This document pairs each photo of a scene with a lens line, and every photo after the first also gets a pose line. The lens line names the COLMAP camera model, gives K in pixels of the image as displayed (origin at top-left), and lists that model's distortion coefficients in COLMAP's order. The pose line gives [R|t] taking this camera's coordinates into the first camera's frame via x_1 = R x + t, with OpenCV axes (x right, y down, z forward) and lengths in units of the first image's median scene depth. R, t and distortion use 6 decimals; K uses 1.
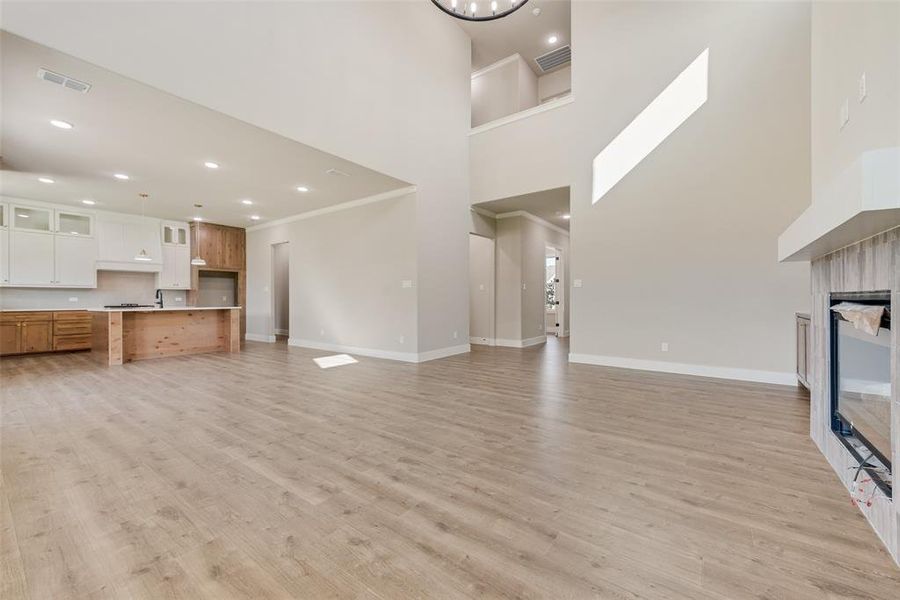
lens RADIAL K [[353.7, 0, 452.9], [0, 353.7, 303.6], [0, 0, 1]] dist [0.014766, -0.000847]
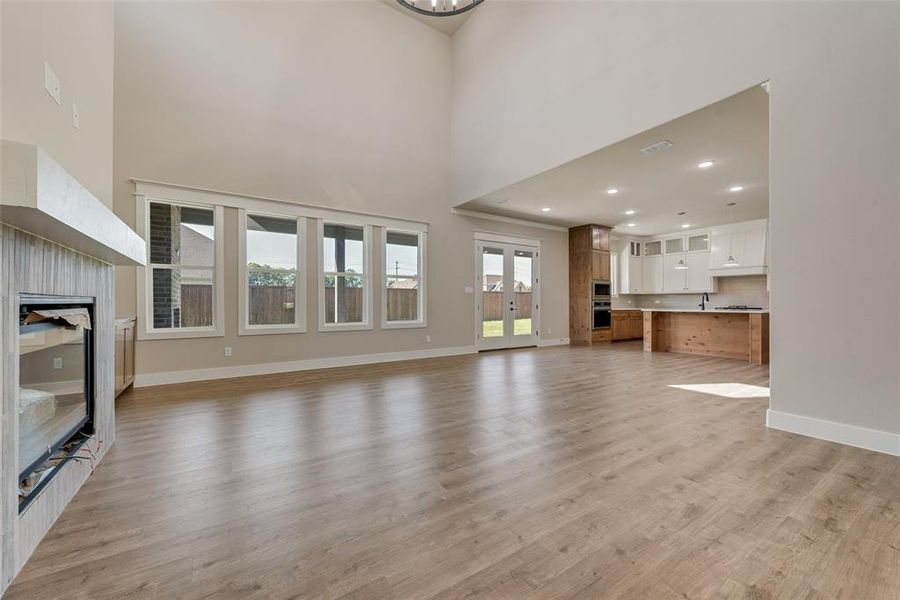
lens RADIAL K [[353.7, 0, 448.4], [0, 353.7, 300.8], [0, 0, 1]] dist [0.014766, -0.000847]
pose [[-0.344967, -0.000503, -0.938615, 0.497547], [-0.013066, 0.999906, 0.004266, -0.010369], [0.938524, 0.013736, -0.344941, 0.685580]]
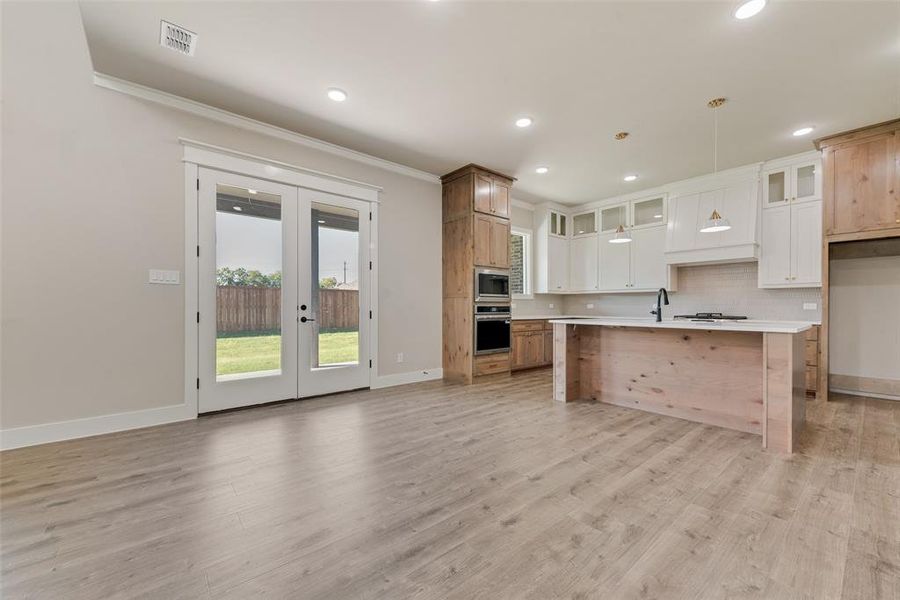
lens RADIAL K [[353.7, 0, 451.6], [0, 353.7, 306.1], [0, 0, 1]] dist [0.014766, -0.000847]
pose [[-0.233748, 0.003025, -0.972293, -0.205353], [-0.018159, 0.999807, 0.007476, -0.011130], [0.972128, 0.019403, -0.233648, 0.862088]]
